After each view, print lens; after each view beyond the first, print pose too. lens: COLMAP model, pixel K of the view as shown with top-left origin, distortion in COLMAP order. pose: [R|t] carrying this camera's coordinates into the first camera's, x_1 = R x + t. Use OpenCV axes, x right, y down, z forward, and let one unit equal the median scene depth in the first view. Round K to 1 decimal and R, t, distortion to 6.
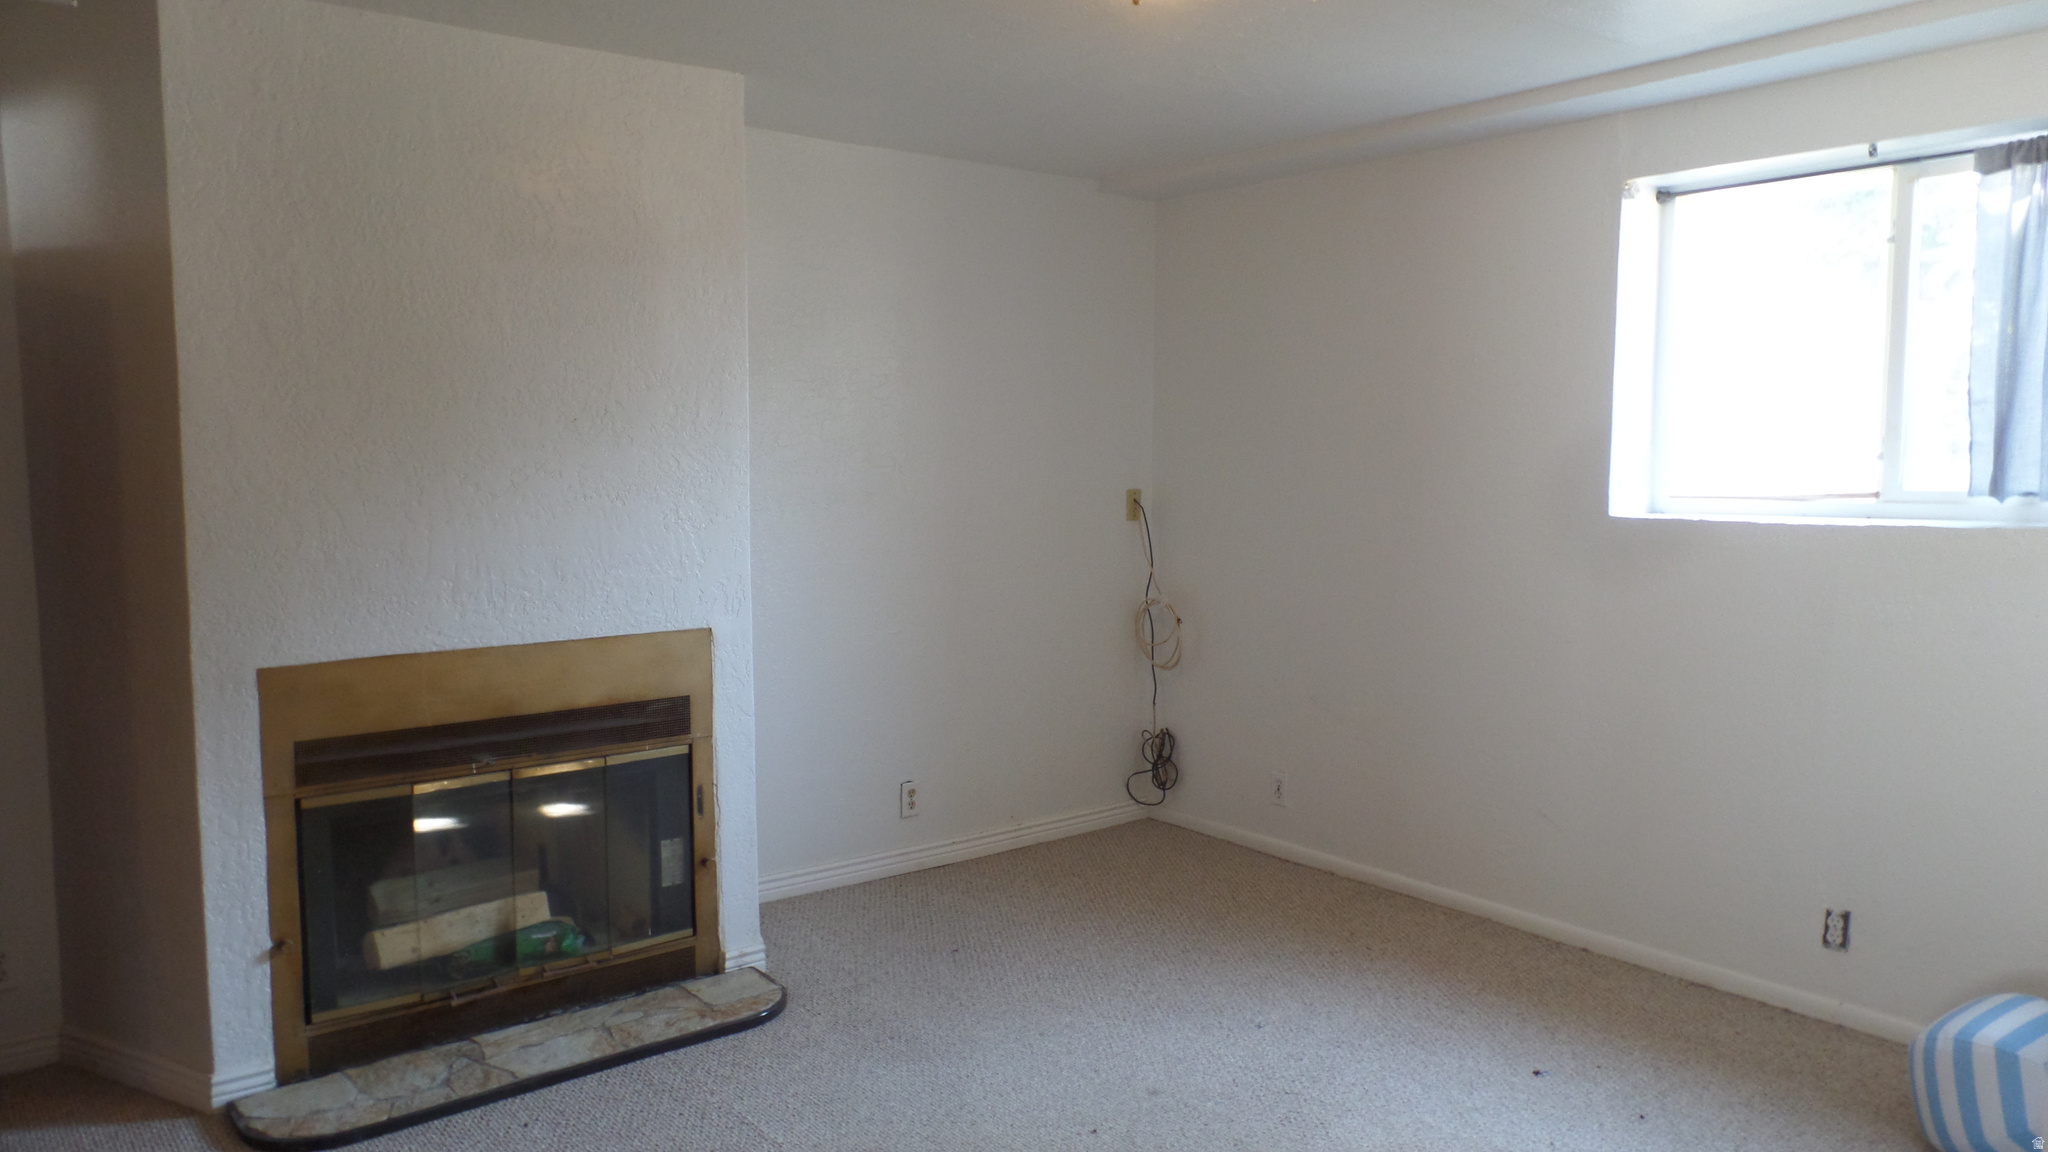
lens RADIAL K [[1431.2, 0, 1023.8], [0, 1431.2, 574.7], [0, 0, 1]] dist [0.016858, 0.000217]
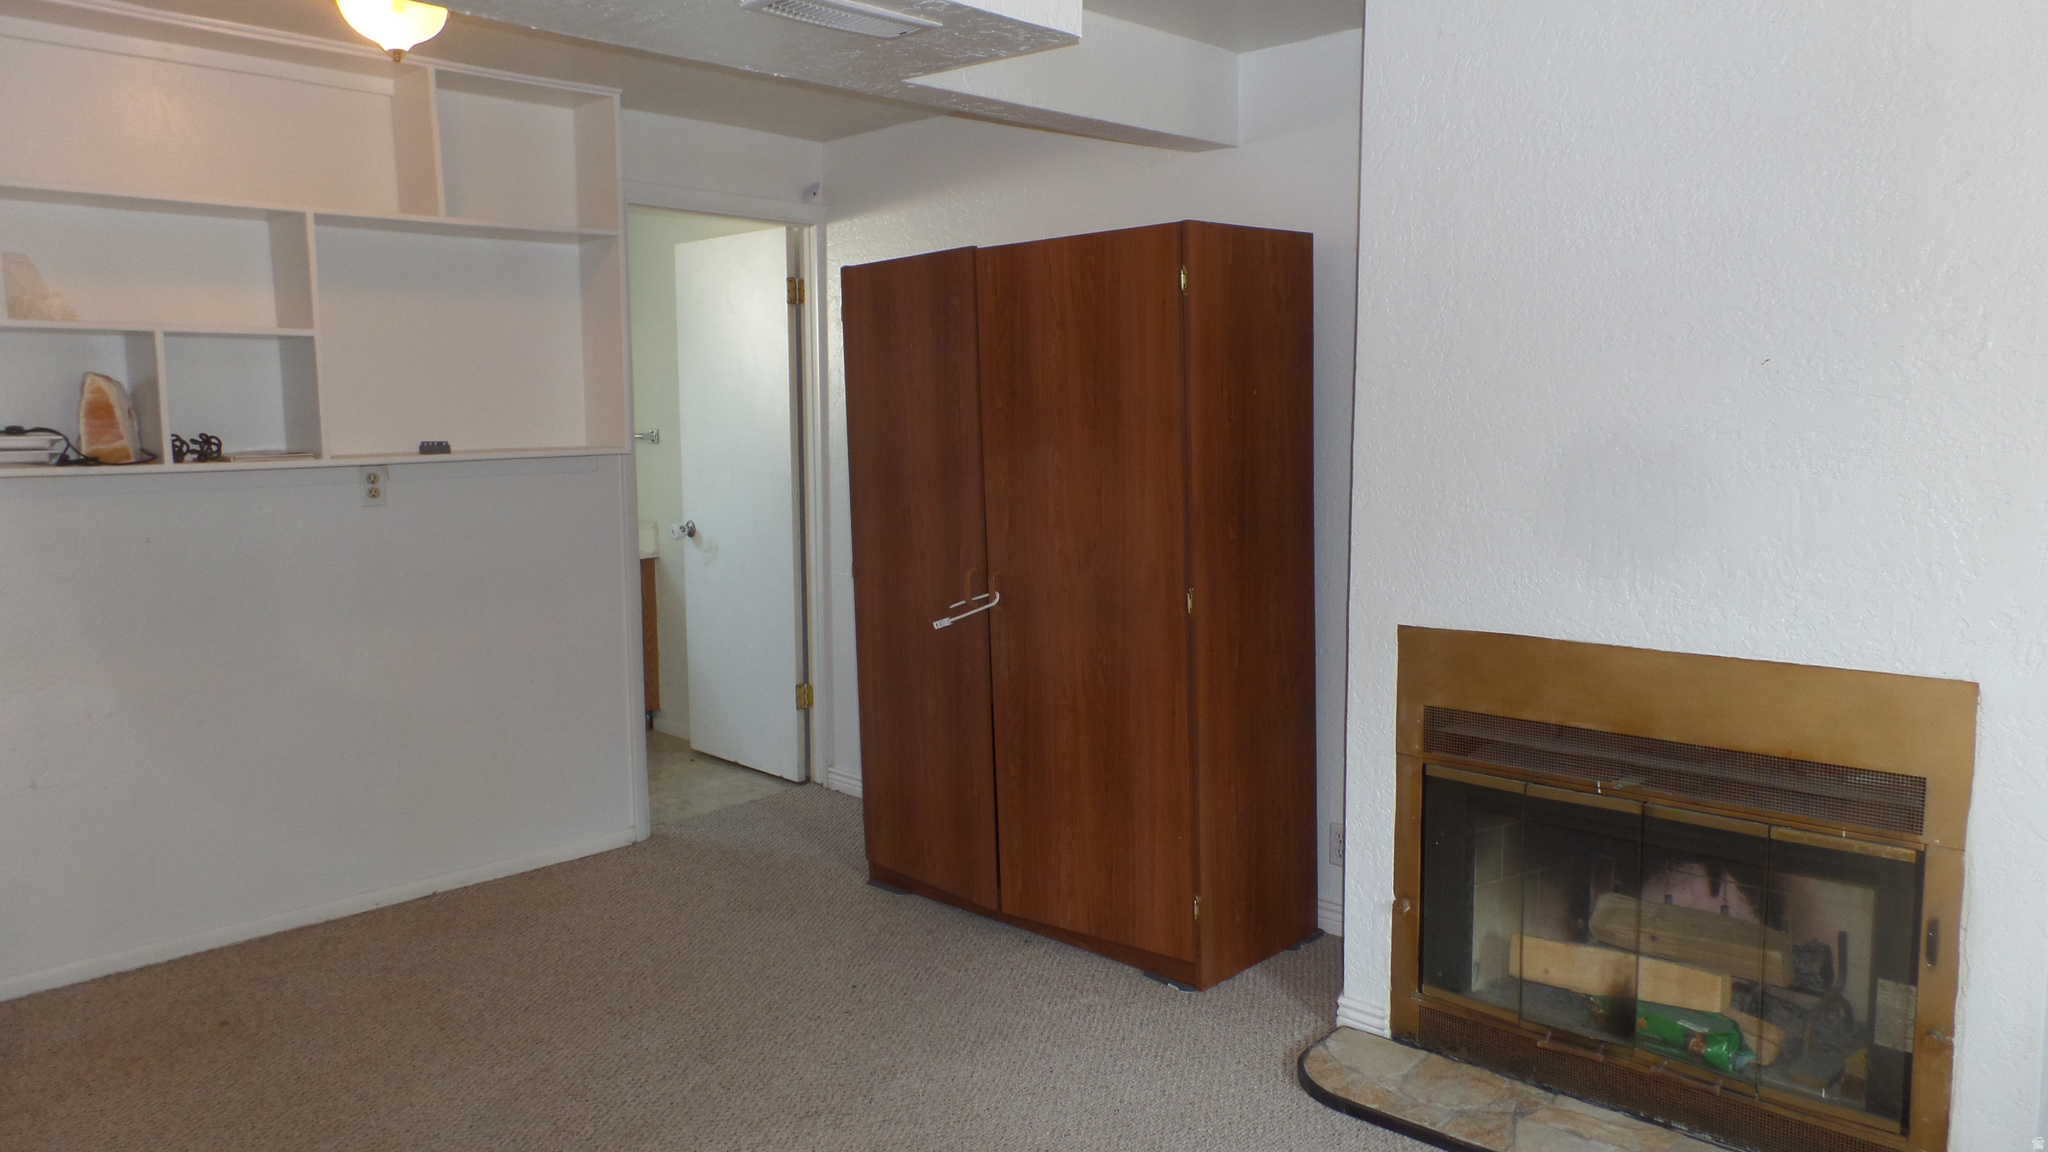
lens RADIAL K [[1431.2, 0, 1023.8], [0, 1431.2, 578.0], [0, 0, 1]] dist [0.016858, 0.000217]
pose [[0.152128, 0.113491, -0.981823, 0.364965], [-0.079027, 0.991602, 0.102376, -0.043772], [0.985196, 0.062017, 0.159819, 0.521722]]
